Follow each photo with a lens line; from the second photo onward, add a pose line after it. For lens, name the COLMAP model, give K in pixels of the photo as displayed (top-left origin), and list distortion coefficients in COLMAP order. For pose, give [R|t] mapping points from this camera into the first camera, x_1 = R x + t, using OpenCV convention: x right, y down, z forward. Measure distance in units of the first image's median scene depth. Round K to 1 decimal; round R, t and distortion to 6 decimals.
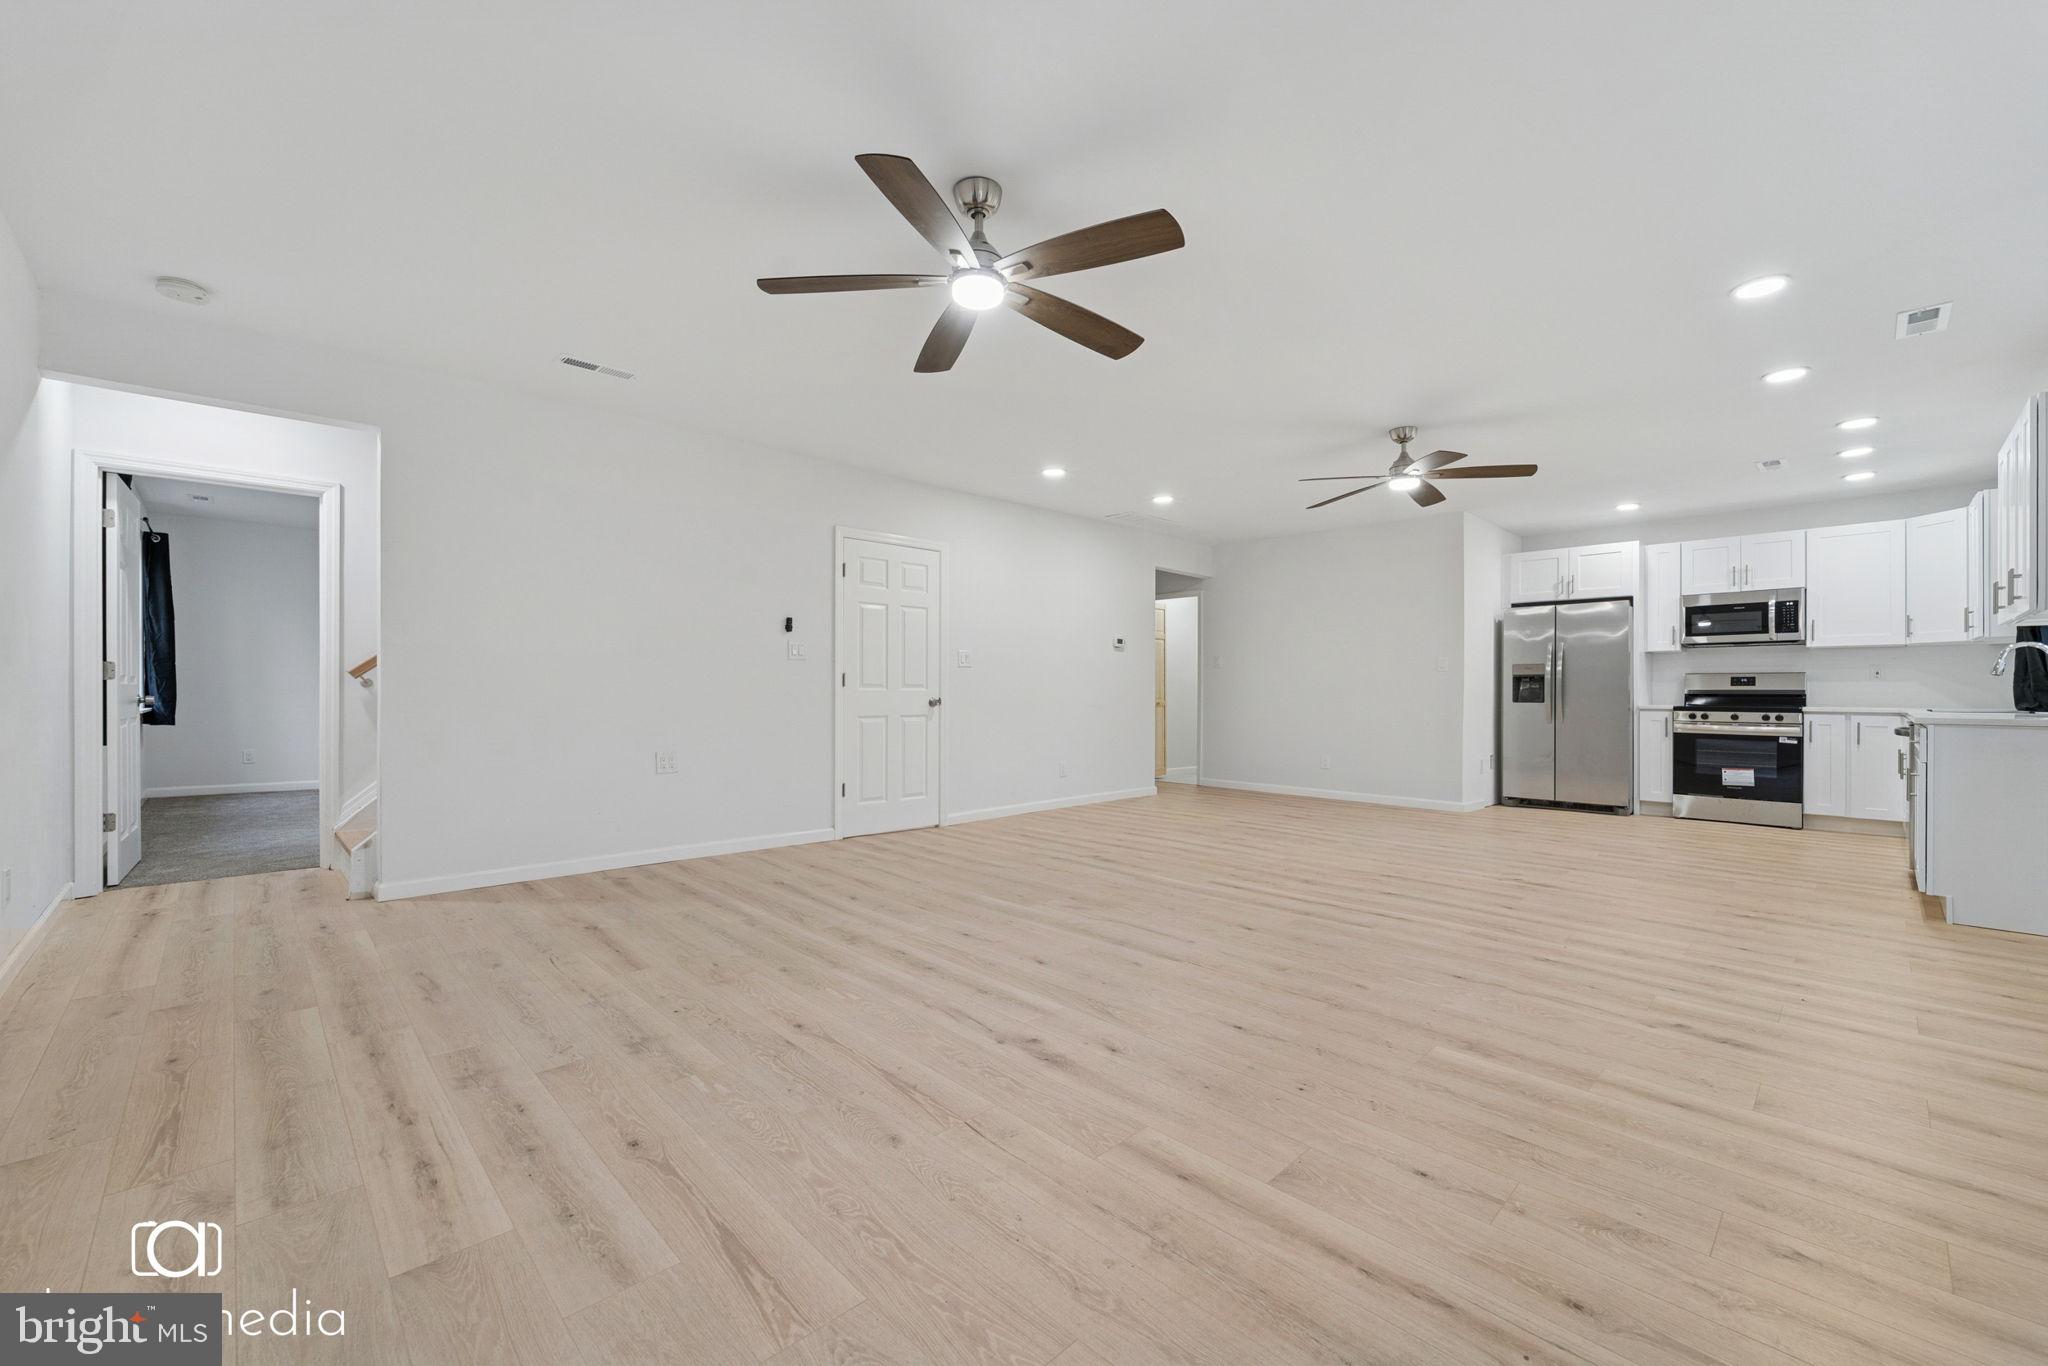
lens RADIAL K [[815.9, 0, 1047.4], [0, 815.9, 690.4], [0, 0, 1]] dist [0.001813, -0.000049]
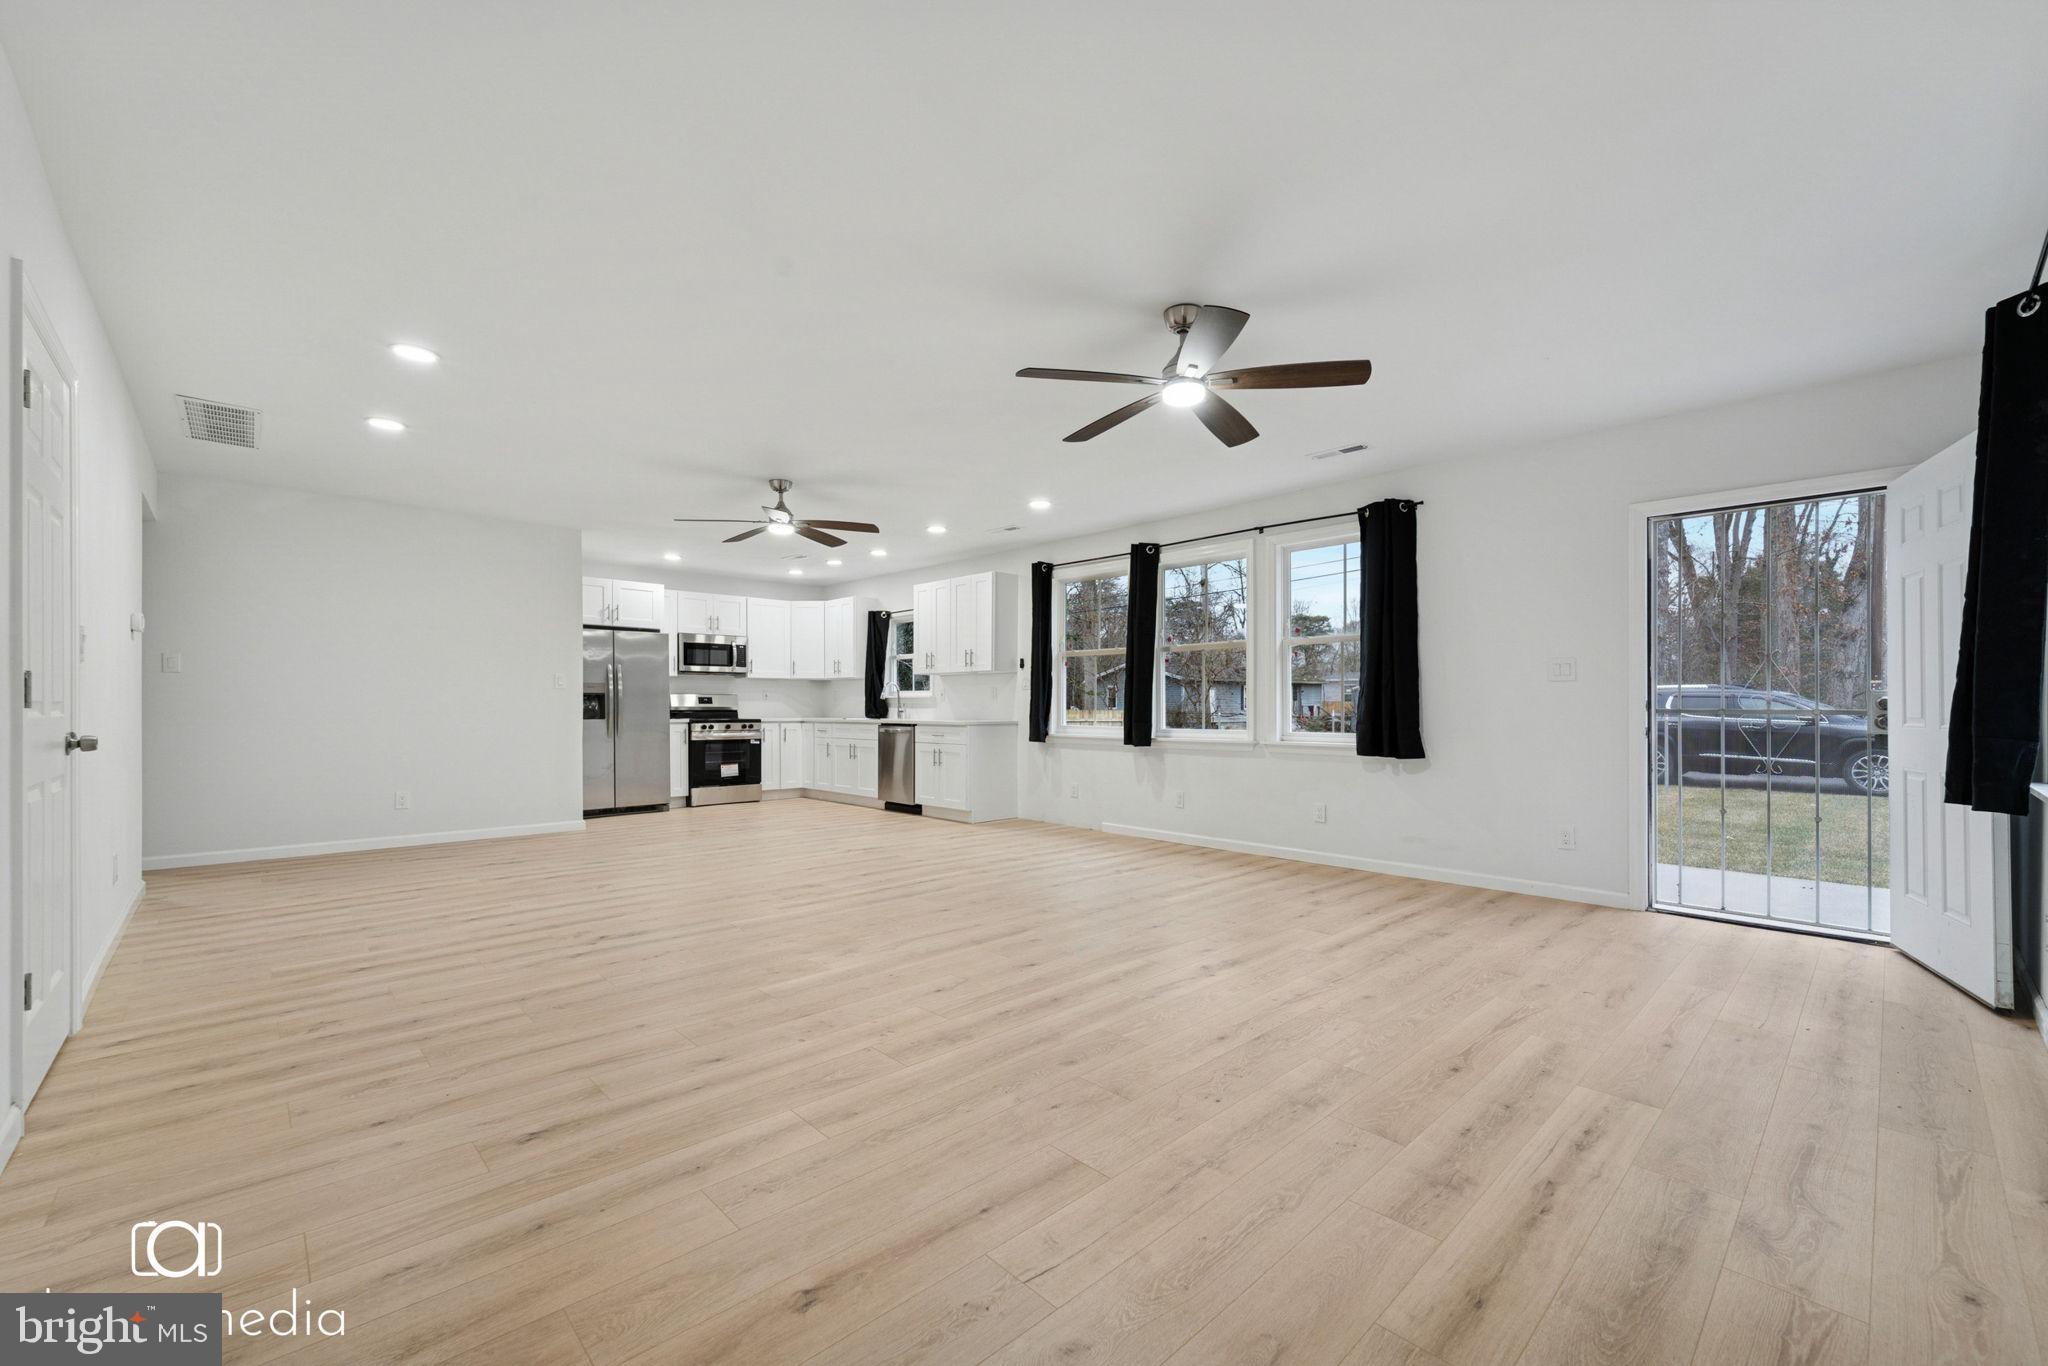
lens RADIAL K [[819.7, 0, 1014.2], [0, 819.7, 700.2], [0, 0, 1]] dist [0.011166, 0.000072]
pose [[0.030371, 0.005085, 0.999526, -0.761567], [0.000413, 0.999987, -0.005100, -0.007102], [-0.999539, 0.000568, 0.030369, 0.690896]]
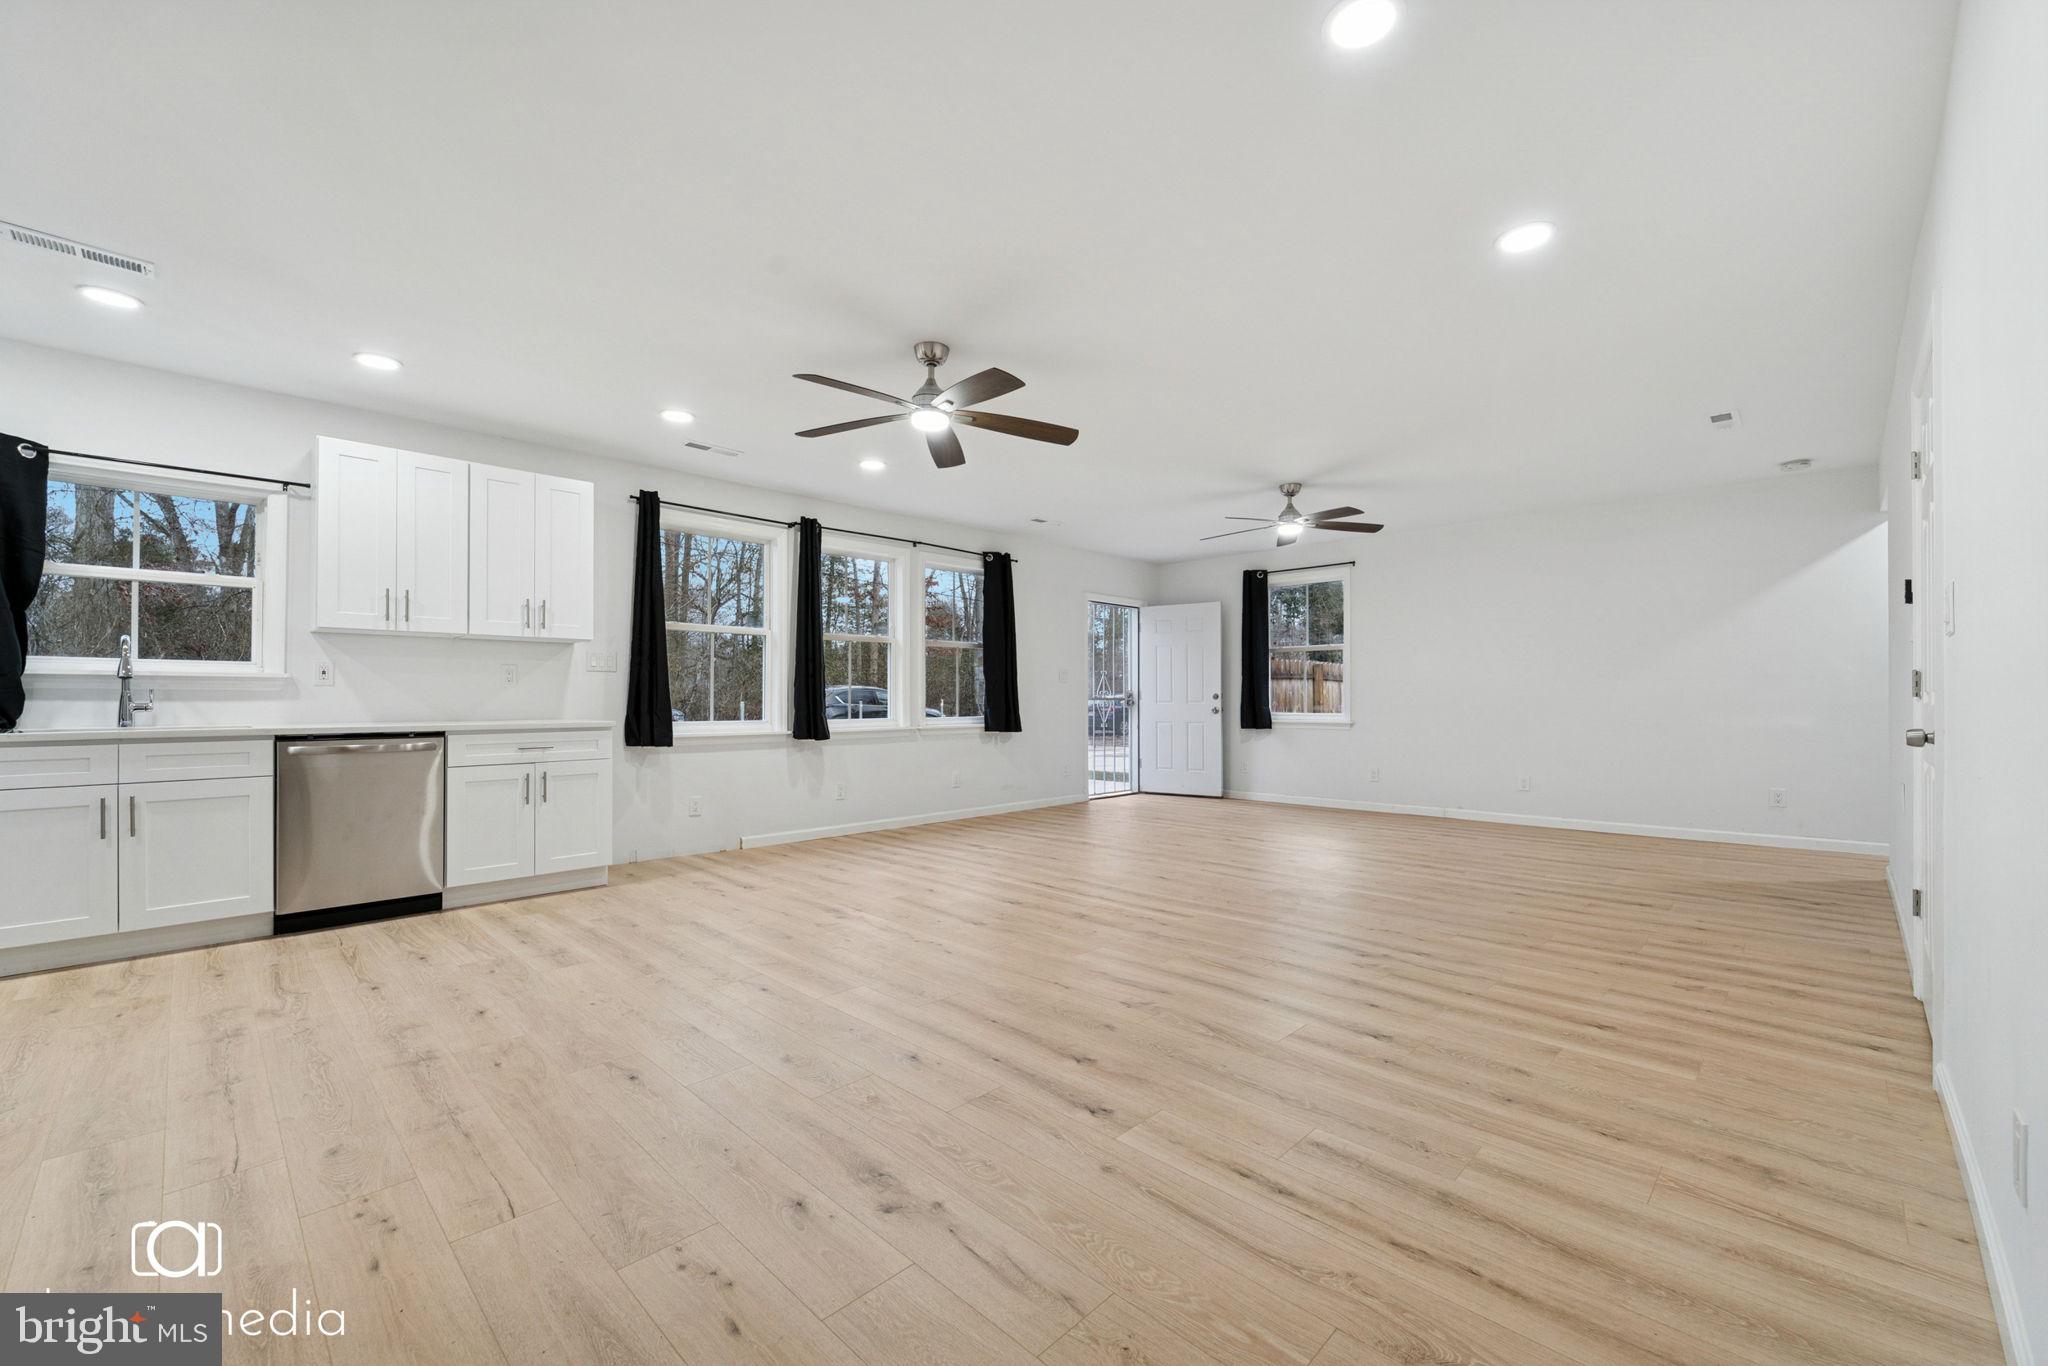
lens RADIAL K [[830.2, 0, 1033.1], [0, 830.2, 694.1], [0, 0, 1]] dist [-0.000746, -0.000804]
pose [[-0.999855, -0.001229, -0.016979, 0.387523], [-0.001183, 0.999996, -0.002712, -0.003968], [0.016982, -0.002691, -0.999852, 1.892400]]
